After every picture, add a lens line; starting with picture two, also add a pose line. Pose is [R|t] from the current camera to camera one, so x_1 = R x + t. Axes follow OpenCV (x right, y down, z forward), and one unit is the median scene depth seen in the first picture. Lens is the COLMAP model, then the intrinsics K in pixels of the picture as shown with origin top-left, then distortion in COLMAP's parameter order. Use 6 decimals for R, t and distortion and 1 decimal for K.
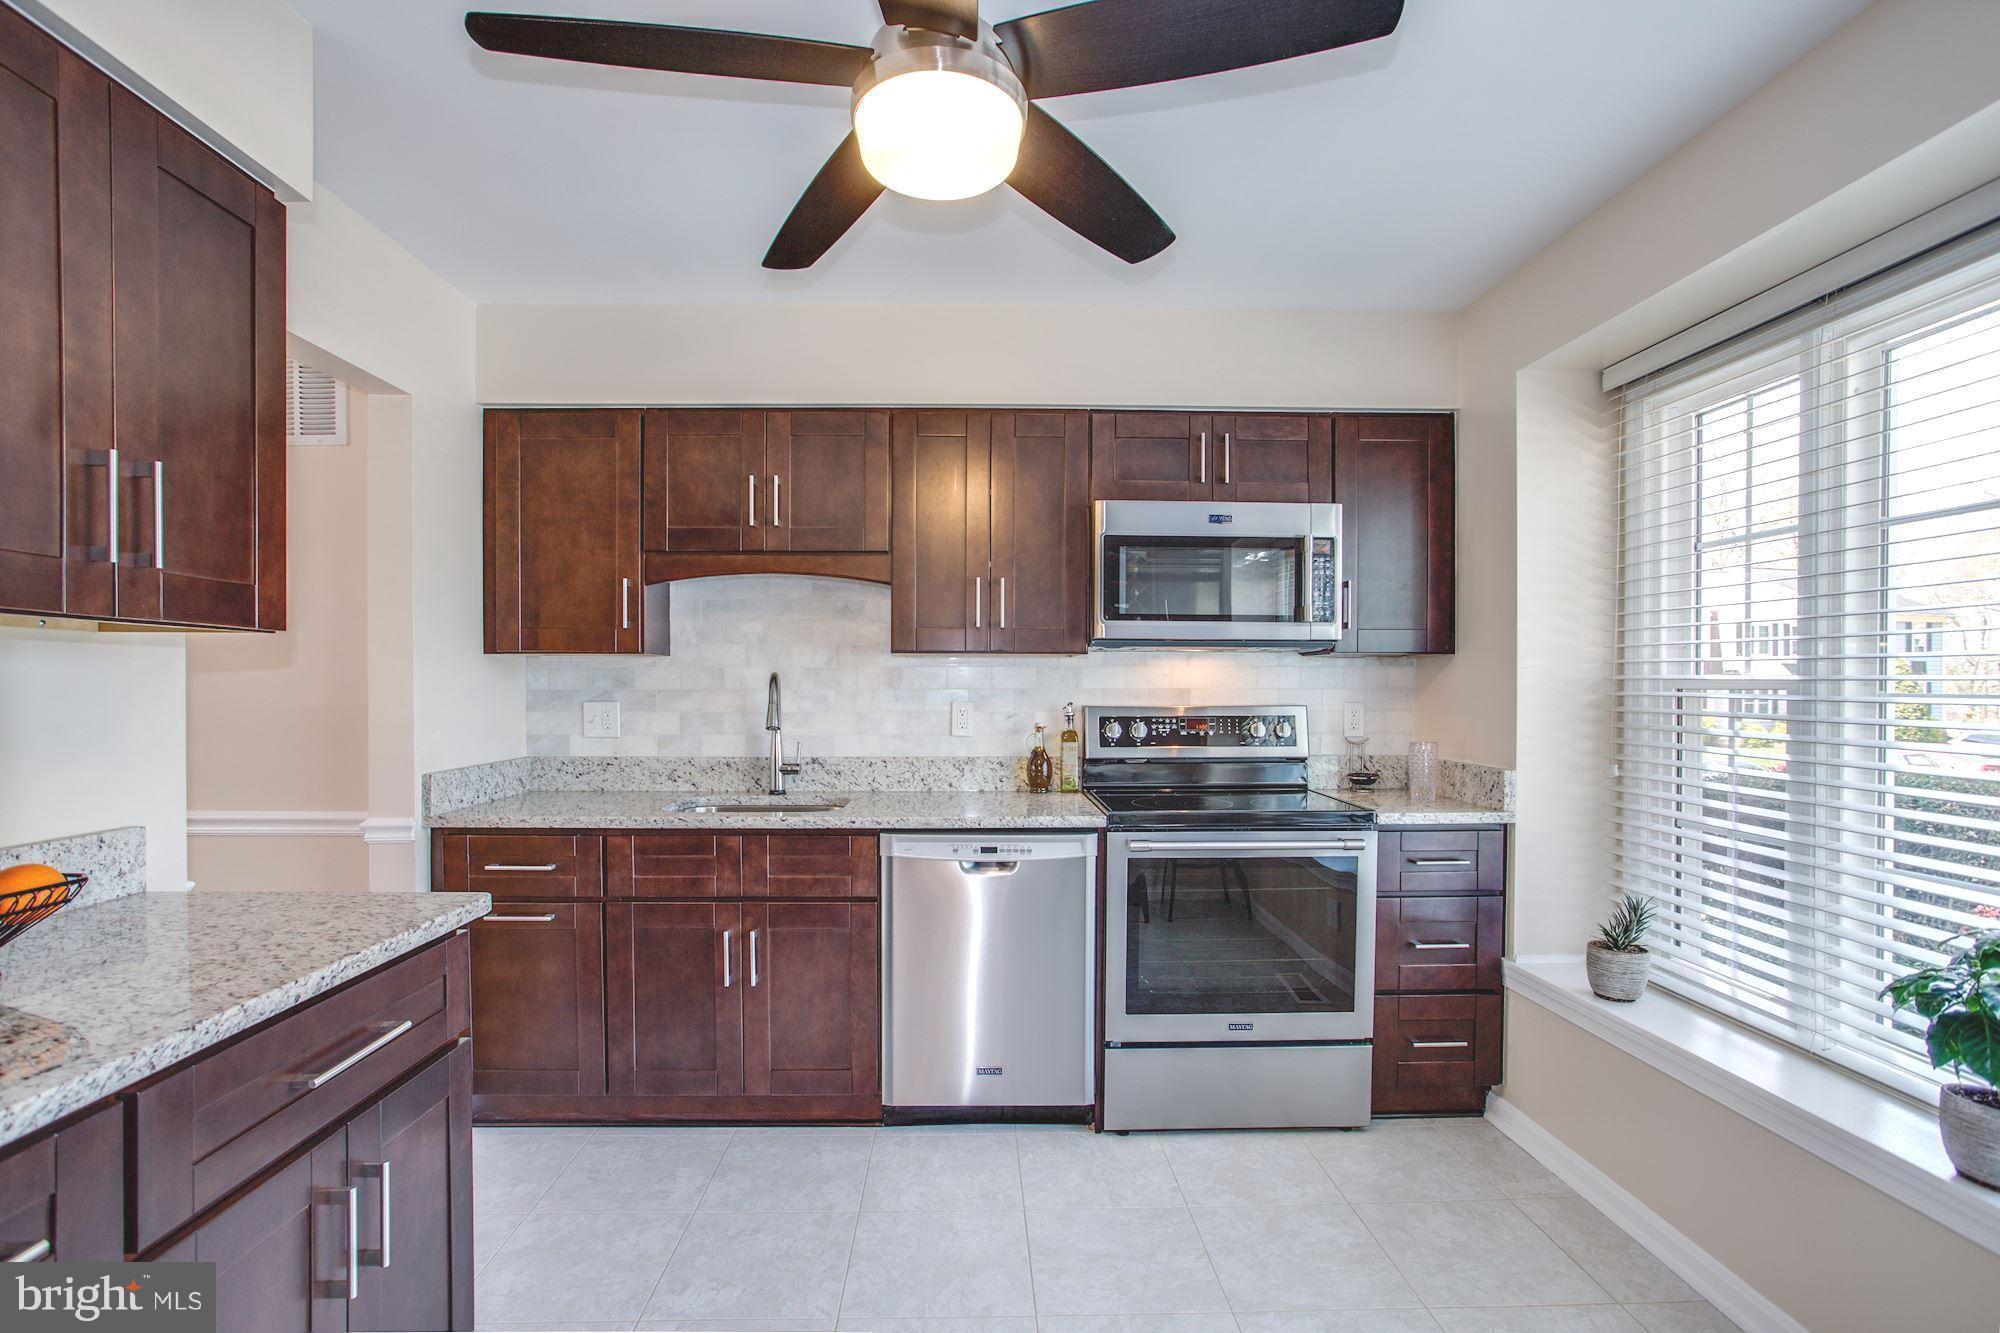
lens RADIAL K [[998.4, 0, 1005.9], [0, 998.4, 706.8], [0, 0, 1]] dist [-0.072806, 0.070761]
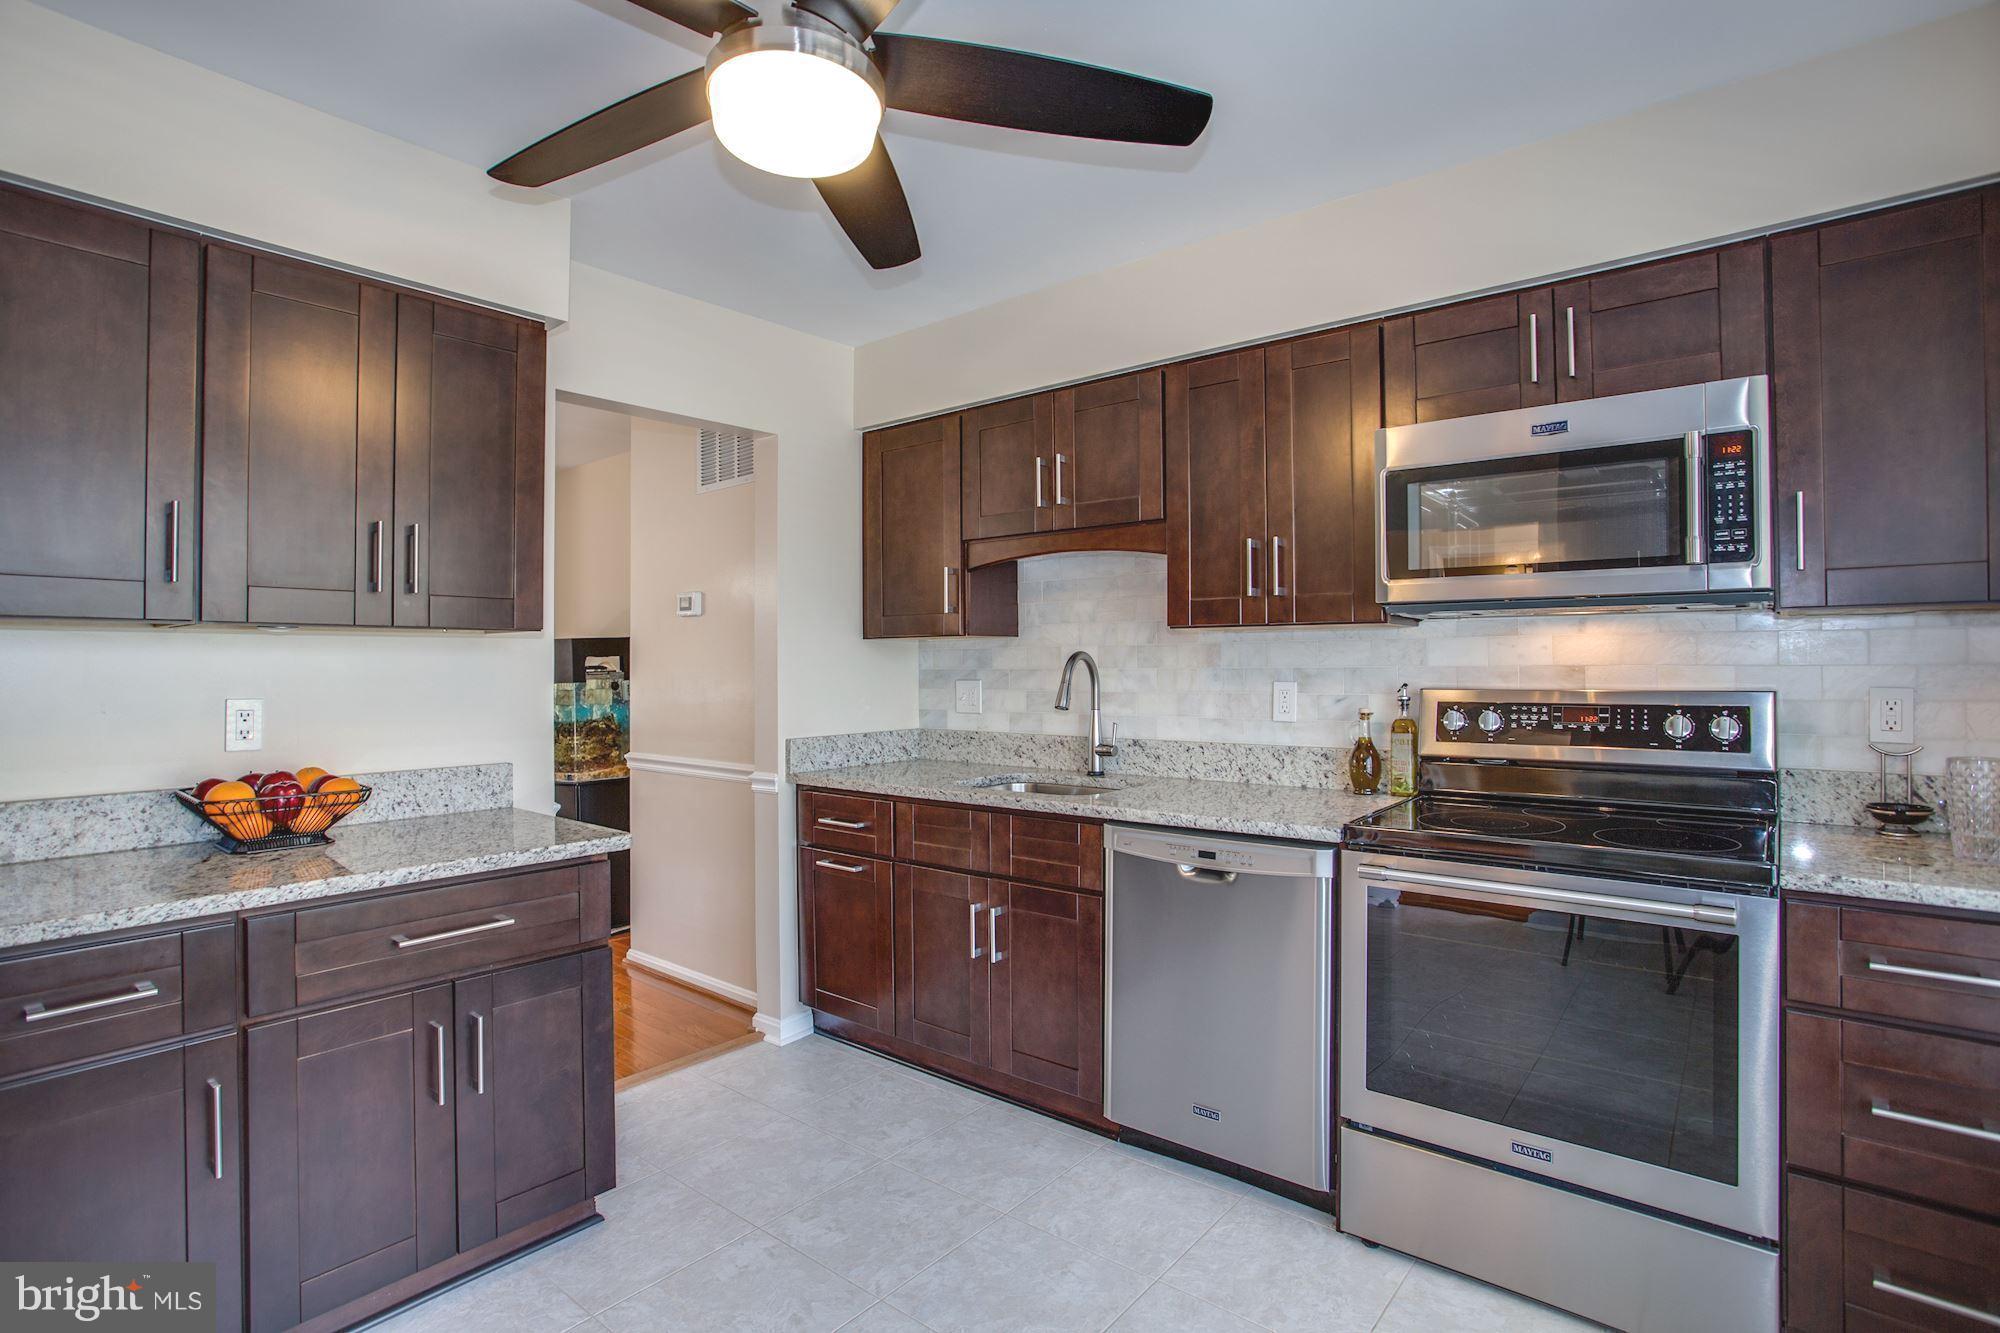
lens RADIAL K [[1002.6, 0, 983.0], [0, 1002.6, 657.7], [0, 0, 1]] dist [-0.071951, 0.039914]
pose [[0.744848, -0.010666, -0.667149, 0.374703], [-0.006608, 0.999705, -0.023361, -0.004702], [0.667201, 0.021809, 0.744558, 0.204050]]
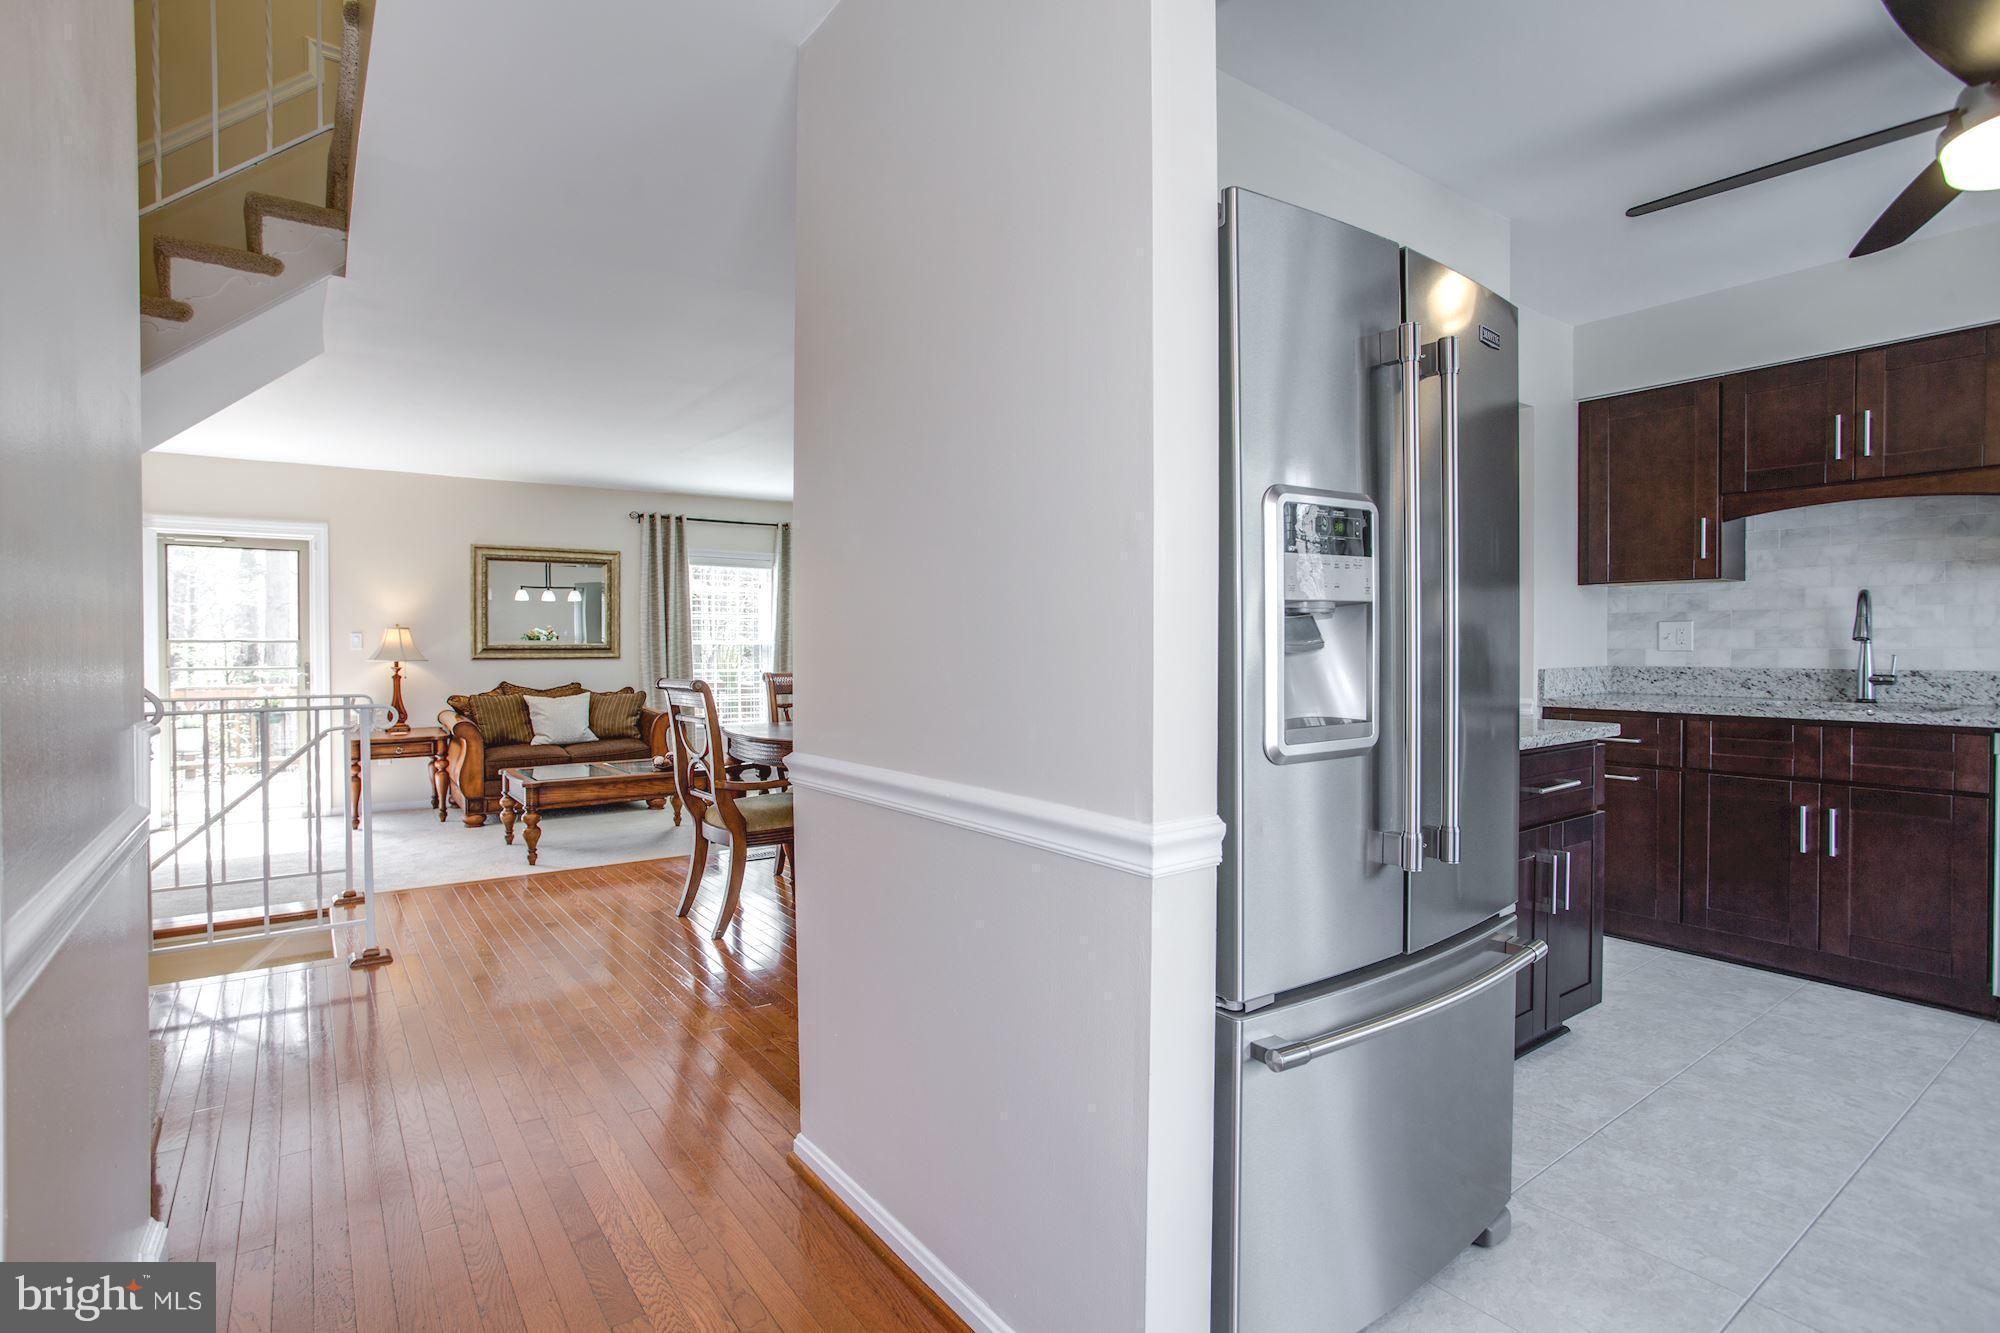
lens RADIAL K [[975.2, 0, 961.7], [0, 975.2, 659.4], [0, 0, 1]] dist [-0.040233, 0.020776]
pose [[0.546036, 0.010149, -0.837700, 0.111694], [-0.013456, 0.999904, 0.003343, 0.054286], [0.837654, 0.009447, 0.546120, -0.421916]]
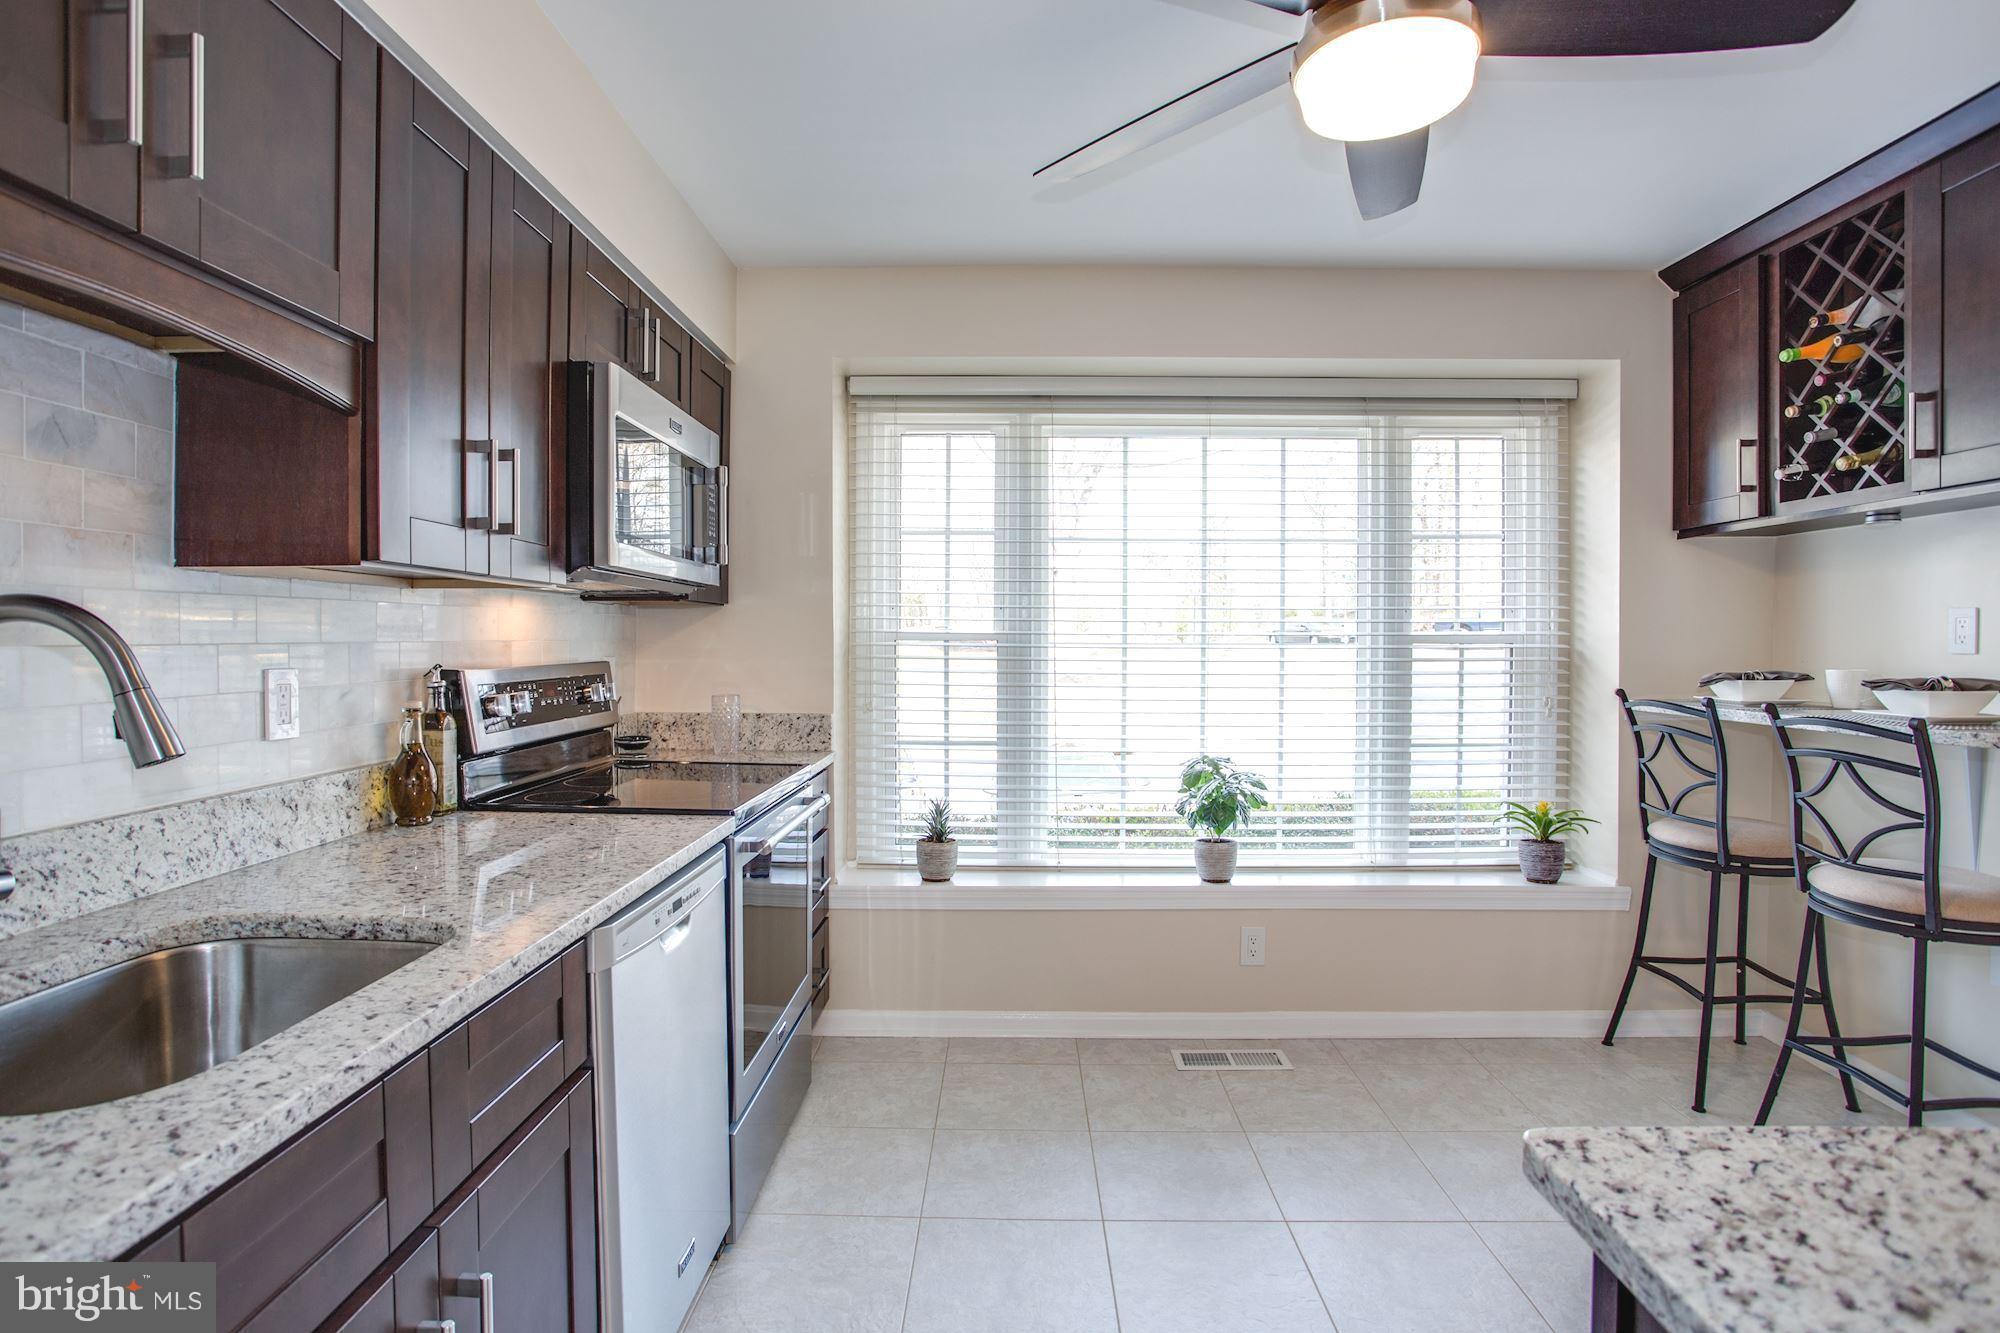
lens RADIAL K [[1002.6, 0, 983.0], [0, 1002.6, 657.7], [0, 0, 1]] dist [-0.071951, 0.039914]
pose [[0.049474, -0.018047, 0.998612, -0.556614], [0.019861, 0.999657, 0.017082, -0.013450], [-0.998578, 0.018988, 0.049815, 0.705106]]
